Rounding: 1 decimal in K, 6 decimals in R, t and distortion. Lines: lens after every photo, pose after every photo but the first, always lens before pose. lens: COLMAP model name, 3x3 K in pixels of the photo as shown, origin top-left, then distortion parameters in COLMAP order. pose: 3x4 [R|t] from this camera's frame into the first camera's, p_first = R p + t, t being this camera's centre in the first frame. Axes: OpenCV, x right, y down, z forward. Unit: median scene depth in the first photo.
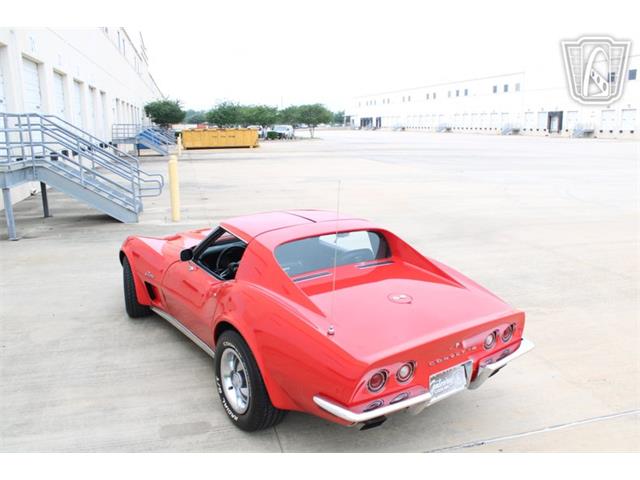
lens RADIAL K [[517.6, 0, 326.8], [0, 517.6, 253.5], [0, 0, 1]] dist [-0.155336, 0.100862]
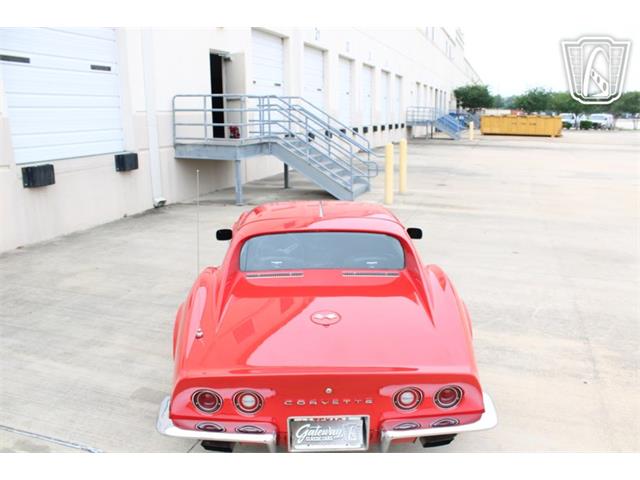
lens RADIAL K [[517.6, 0, 334.7], [0, 517.6, 245.2], [0, 0, 1]] dist [-0.155336, 0.100862]
pose [[0.843543, 0.135813, -0.519606, 0.177079], [-0.129165, 0.990403, 0.049178, -0.022014], [0.521298, 0.025631, 0.852989, 0.092618]]
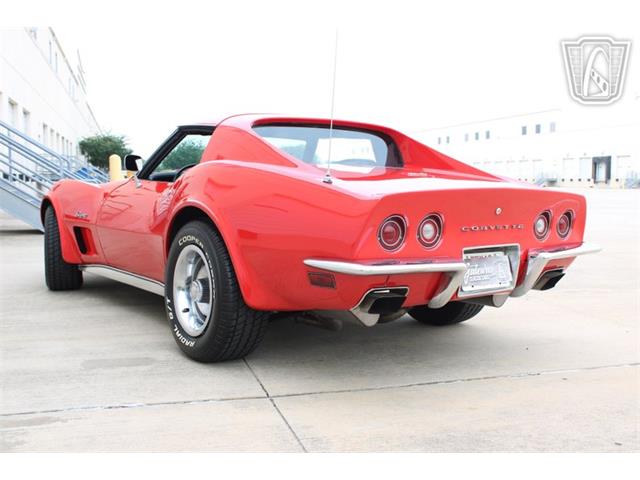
lens RADIAL K [[666.3, 0, 321.2], [0, 666.3, 246.0], [0, 0, 1]] dist [-0.081320, 0.000000]
pose [[0.999837, 0.008879, 0.015692, -0.004237], [-0.006637, 0.990475, -0.137532, 0.100841], [-0.016764, 0.137405, 0.990373, 0.017078]]
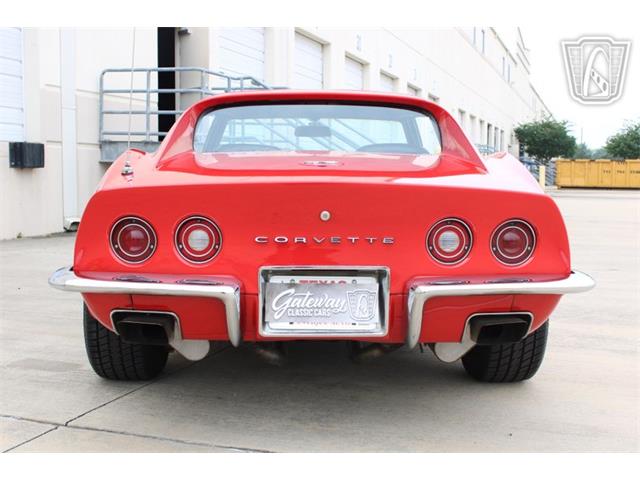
lens RADIAL K [[777.5, 0, 336.3], [0, 777.5, 237.7], [0, 0, 1]] dist [-0.051003, 0.000000]
pose [[0.841591, 0.056444, -0.537158, 0.186935], [-0.136364, 0.984511, -0.110195, 0.078557], [0.522618, 0.165988, 0.836252, 0.103827]]
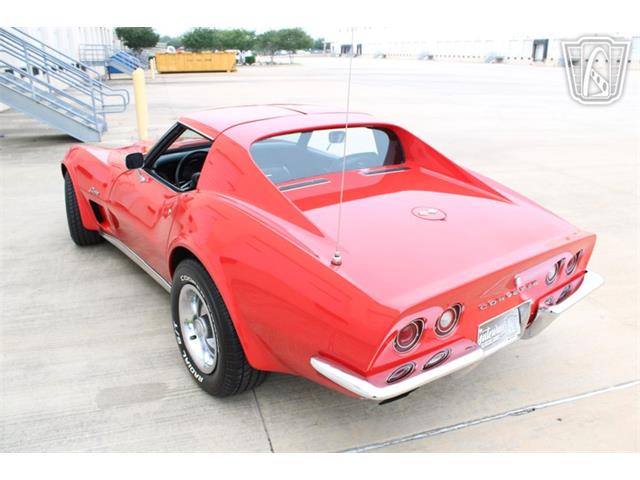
lens RADIAL K [[517.6, 0, 325.4], [0, 517.6, 248.0], [0, 0, 1]] dist [-0.155336, 0.100862]
pose [[0.999354, -0.002584, 0.035856, -0.007975], [-0.001944, 0.992070, 0.125672, 0.014210], [-0.035897, -0.125660, 0.991424, 0.092898]]
